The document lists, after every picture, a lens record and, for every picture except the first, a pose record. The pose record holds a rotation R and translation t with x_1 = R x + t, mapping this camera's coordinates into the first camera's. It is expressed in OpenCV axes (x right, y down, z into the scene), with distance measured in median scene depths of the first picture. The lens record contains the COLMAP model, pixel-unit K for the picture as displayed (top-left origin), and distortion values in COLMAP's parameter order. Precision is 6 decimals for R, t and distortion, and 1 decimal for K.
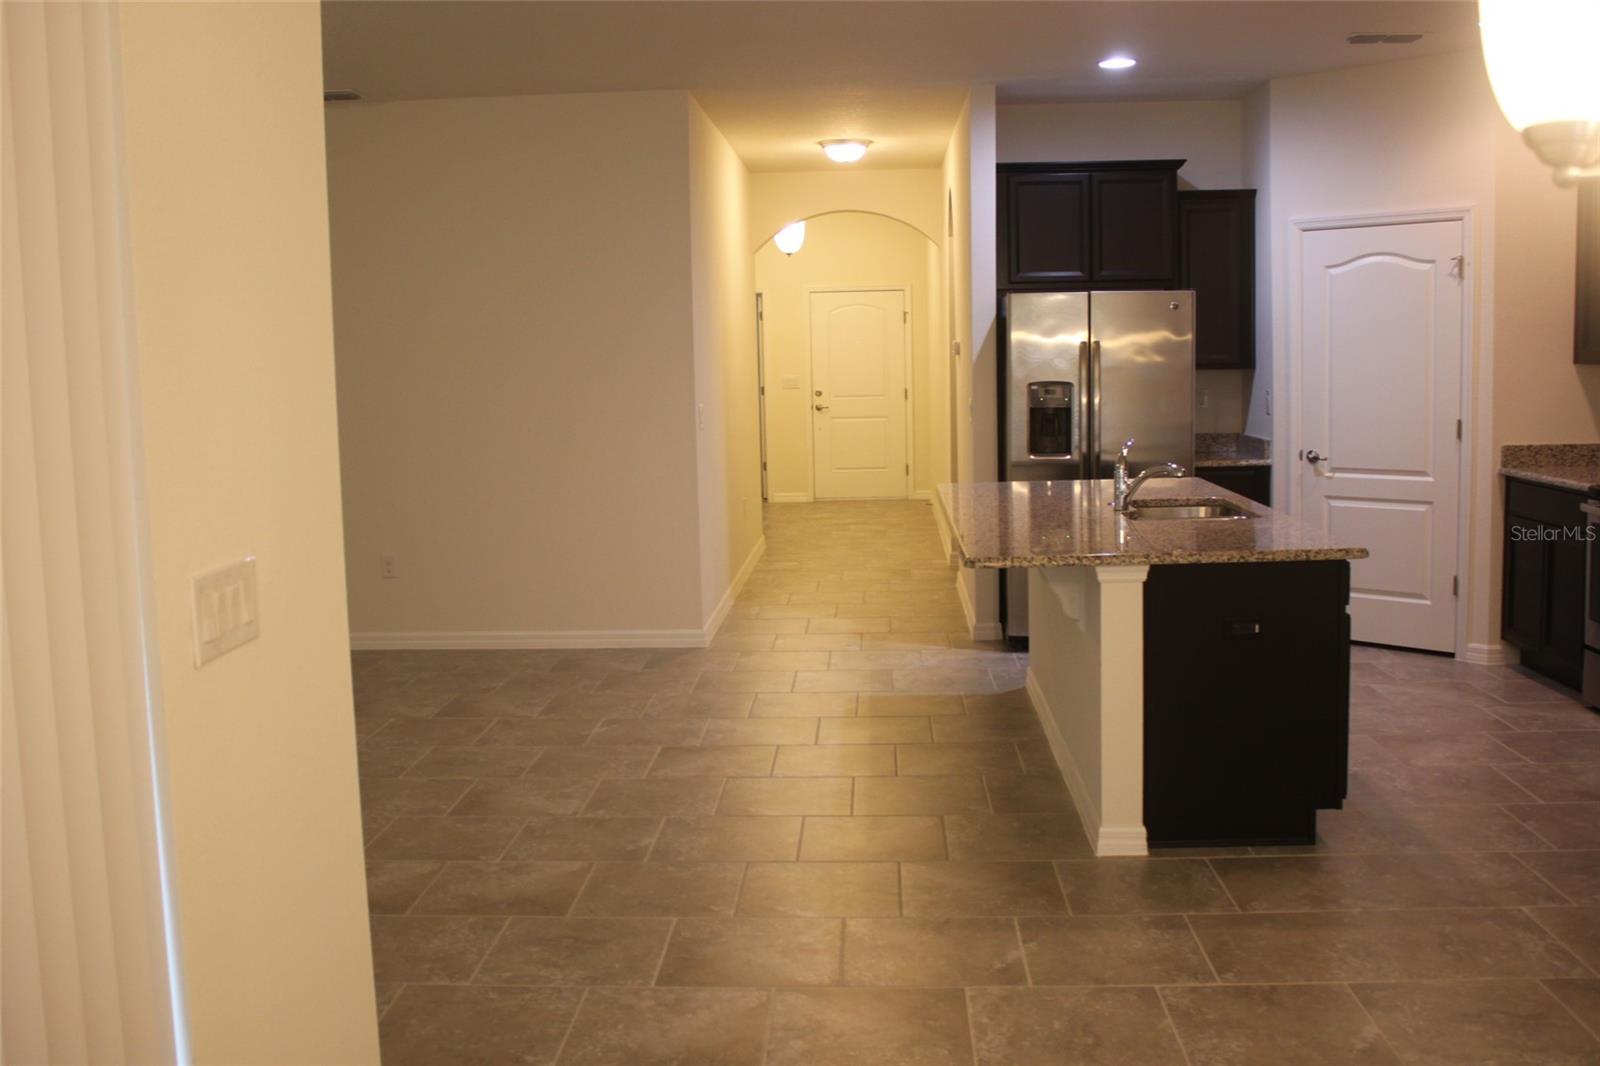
lens RADIAL K [[1526.1, 0, 800.0], [0, 1526.1, 511.6], [0, 0, 1]] dist [-0.152633, 0.181690]
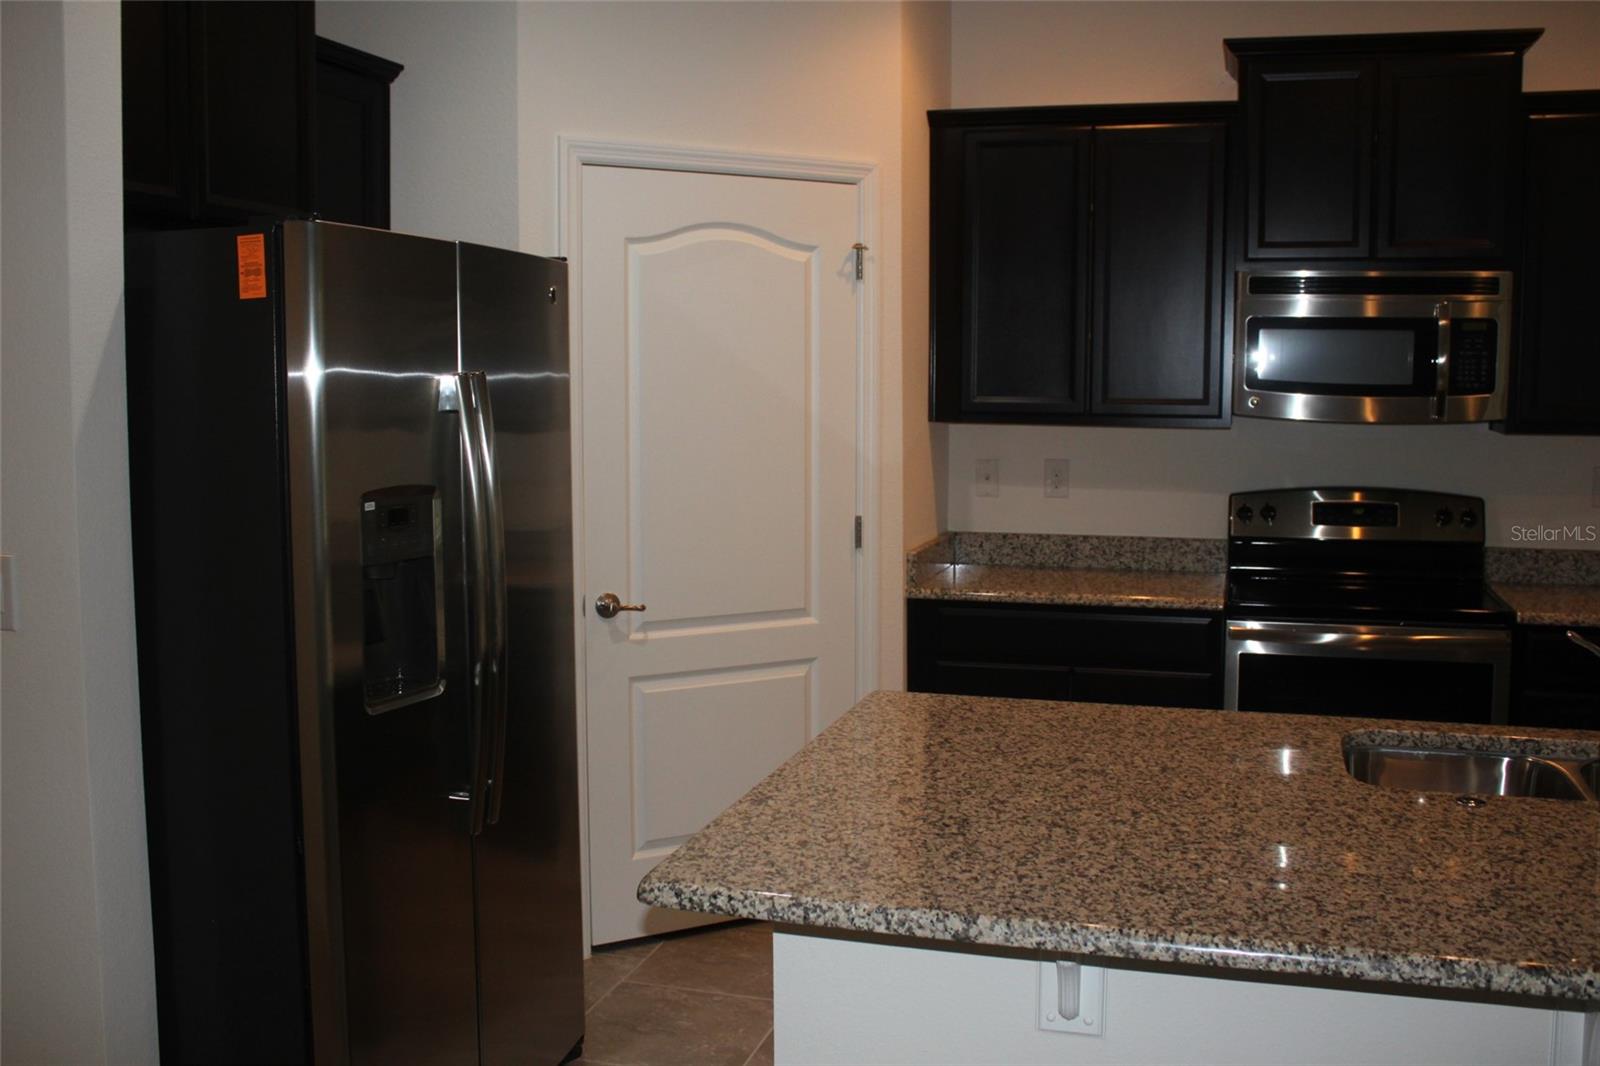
lens RADIAL K [[1529.6, 0, 803.5], [0, 1529.6, 501.1], [0, 0, 1]] dist [-0.154214, 0.185559]
pose [[0.232109, -0.054861, 0.971141, -0.156762], [0.094802, 0.994931, 0.033547, -0.088018], [-0.968059, 0.084279, 0.236134, 0.853262]]
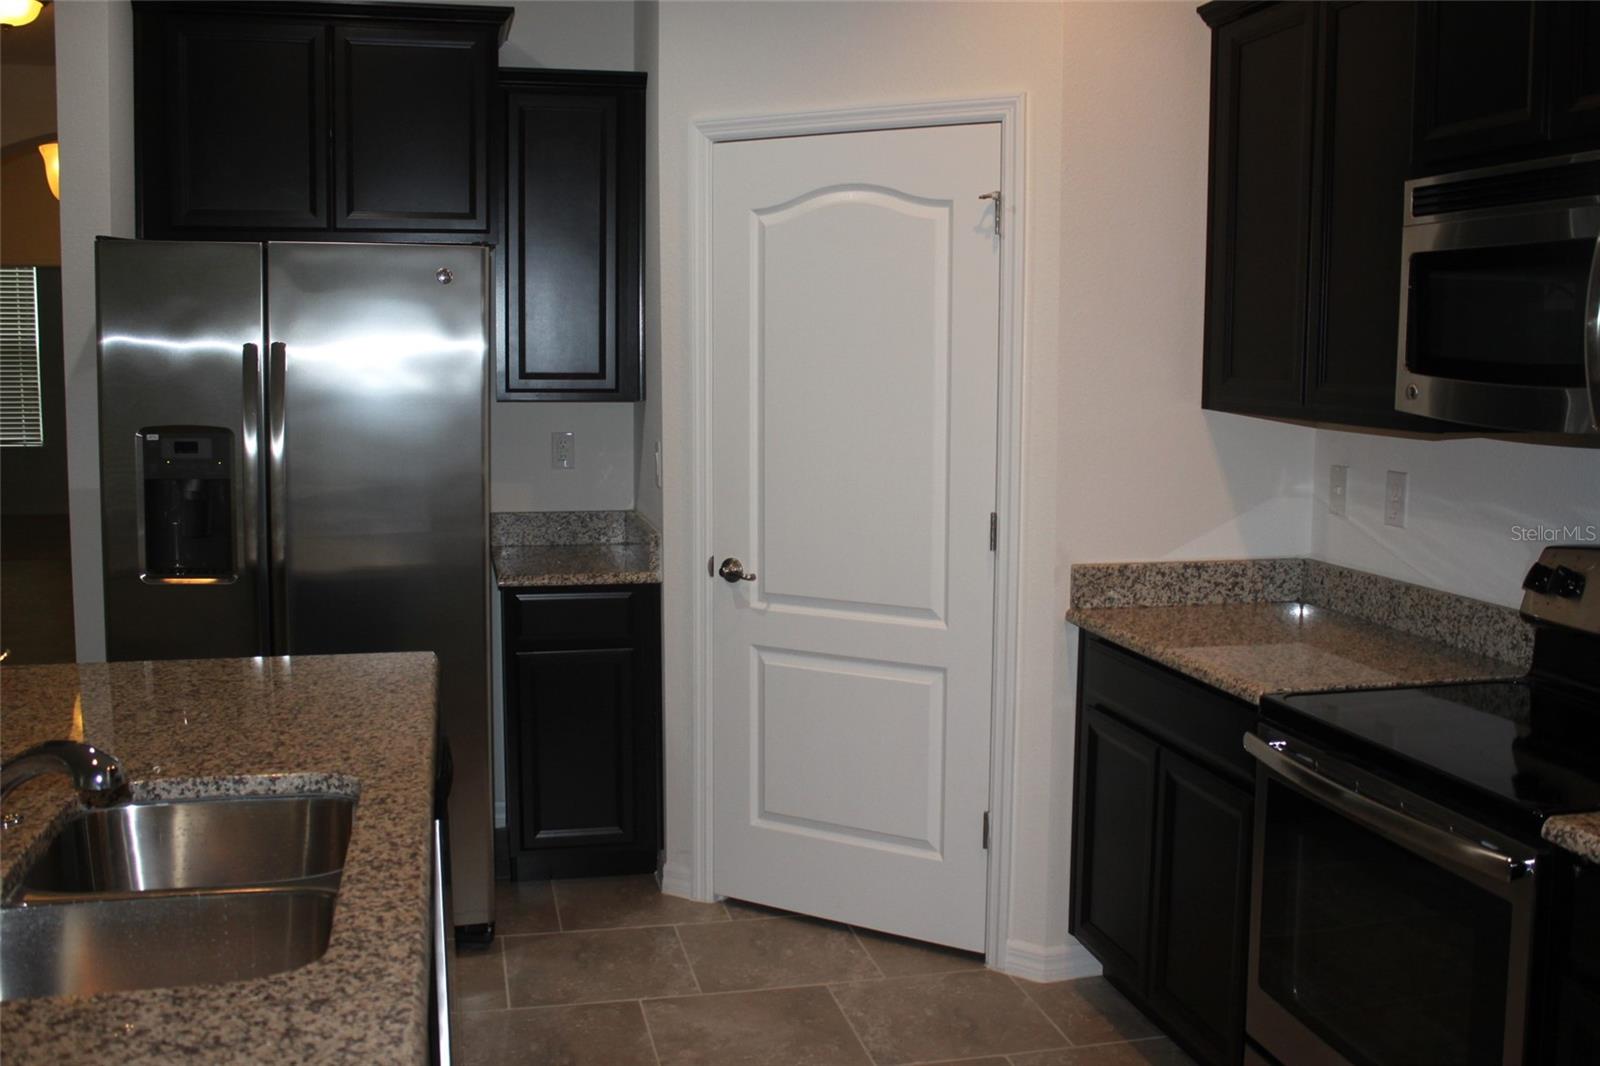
lens RADIAL K [[1529.6, 0, 803.5], [0, 1529.6, 501.1], [0, 0, 1]] dist [-0.154214, 0.185559]
pose [[0.961389, 0.002795, 0.275179, 0.229335], [-0.000625, 0.999968, -0.007971, -0.059844], [-0.275192, 0.007491, 0.961360, 0.502081]]
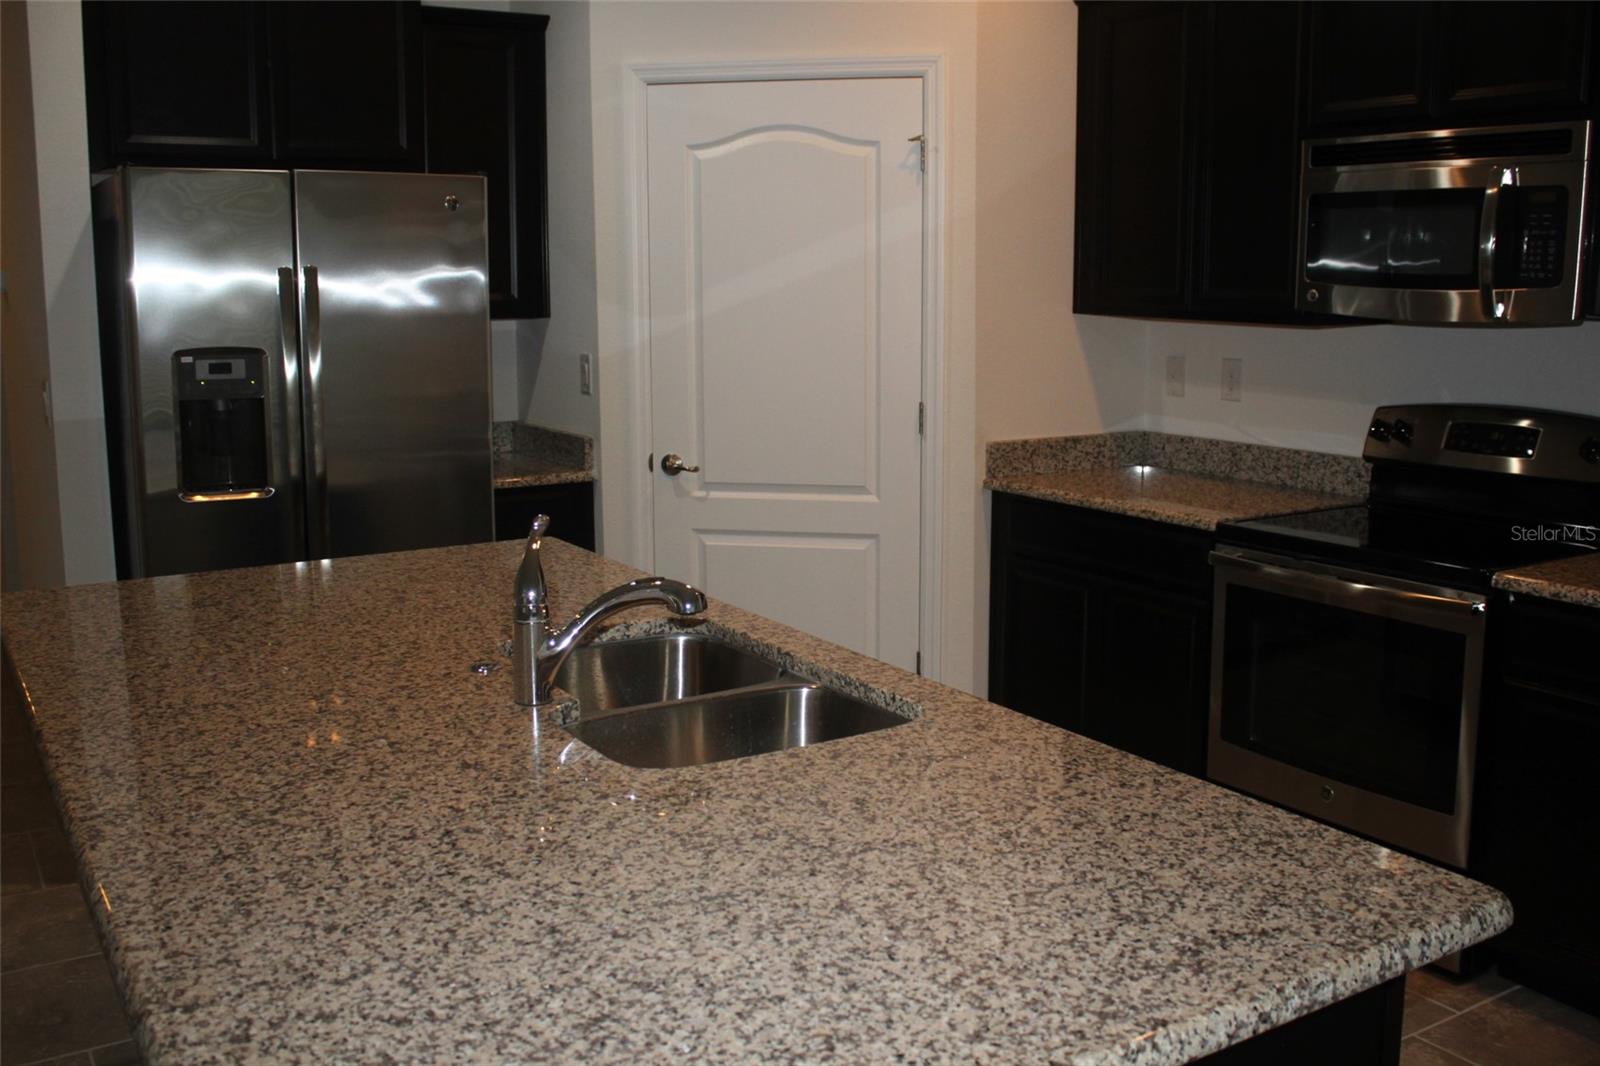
lens RADIAL K [[1526.1, 0, 800.0], [0, 1526.1, 511.6], [0, 0, 1]] dist [-0.152633, 0.181690]
pose [[0.820200, -0.067273, 0.568108, 0.038059], [0.042557, 0.997485, 0.056677, -0.052996], [-0.570492, -0.022310, 0.821000, 0.496376]]
